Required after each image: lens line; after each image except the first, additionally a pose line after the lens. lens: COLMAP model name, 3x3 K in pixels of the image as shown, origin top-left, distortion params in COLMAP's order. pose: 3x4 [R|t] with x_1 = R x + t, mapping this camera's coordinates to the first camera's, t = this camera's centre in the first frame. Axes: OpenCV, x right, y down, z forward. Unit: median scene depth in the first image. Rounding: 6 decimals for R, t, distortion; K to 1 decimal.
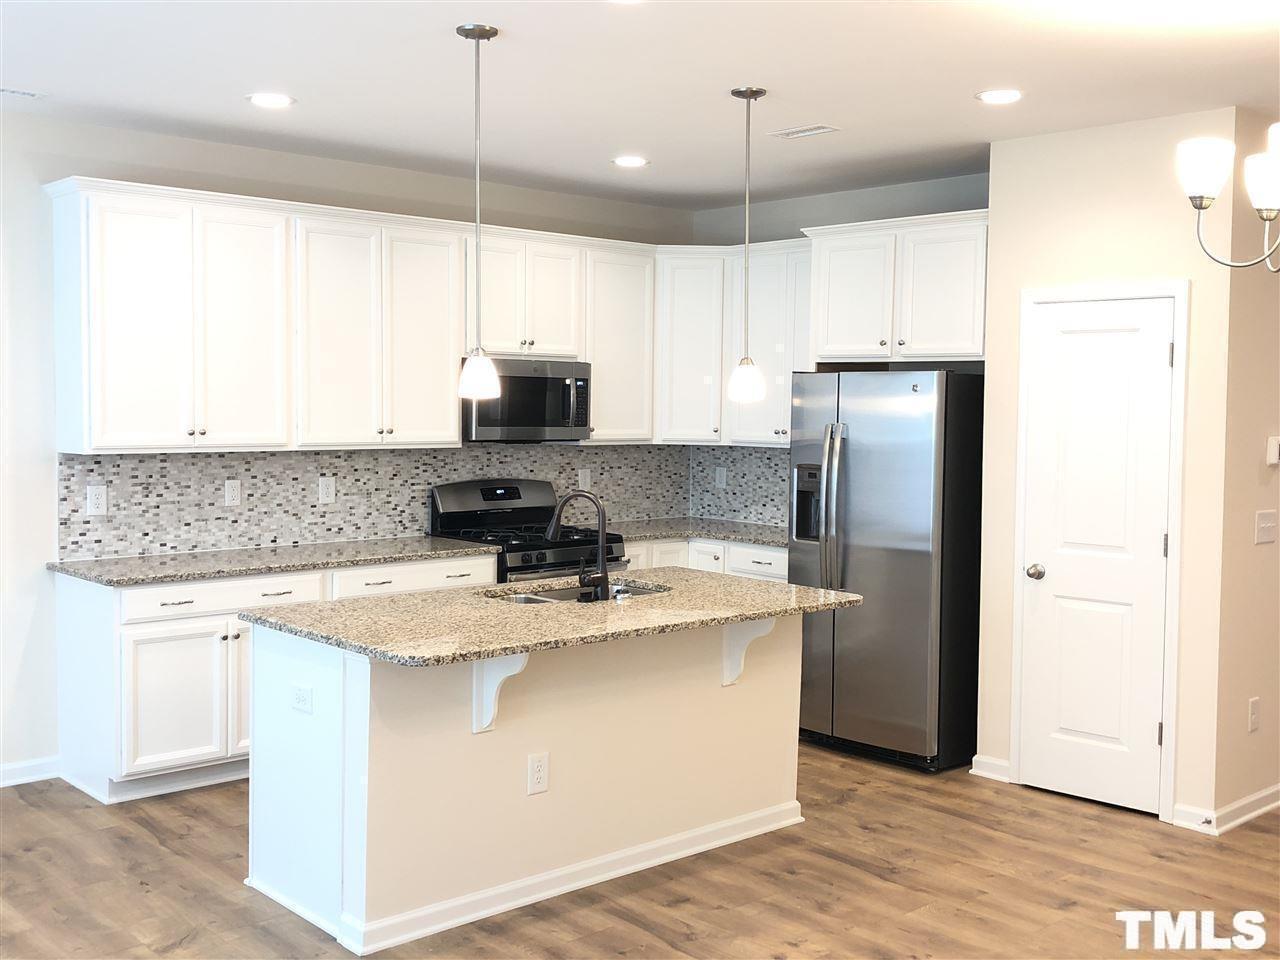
lens RADIAL K [[1382.1, 0, 640.0], [0, 1382.1, 480.0], [0, 0, 1]] dist [0.093683, -0.011042]
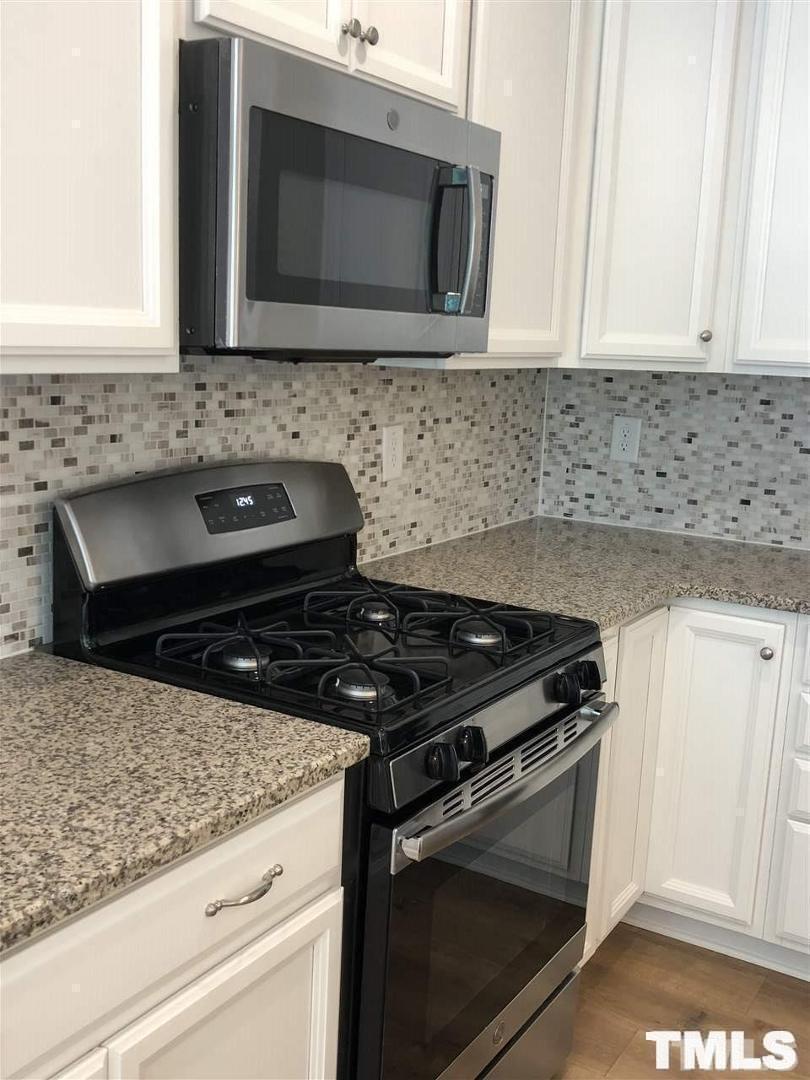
lens RADIAL K [[1166.2, 0, 405.0], [0, 1166.2, 540.0], [0, 0, 1]] dist [0.093683, -0.011042]
pose [[0.959509, -0.023595, 0.280689, -0.135714], [-0.011987, 0.992163, 0.124377, -0.017568], [-0.281424, -0.122706, 0.951706, 0.663682]]
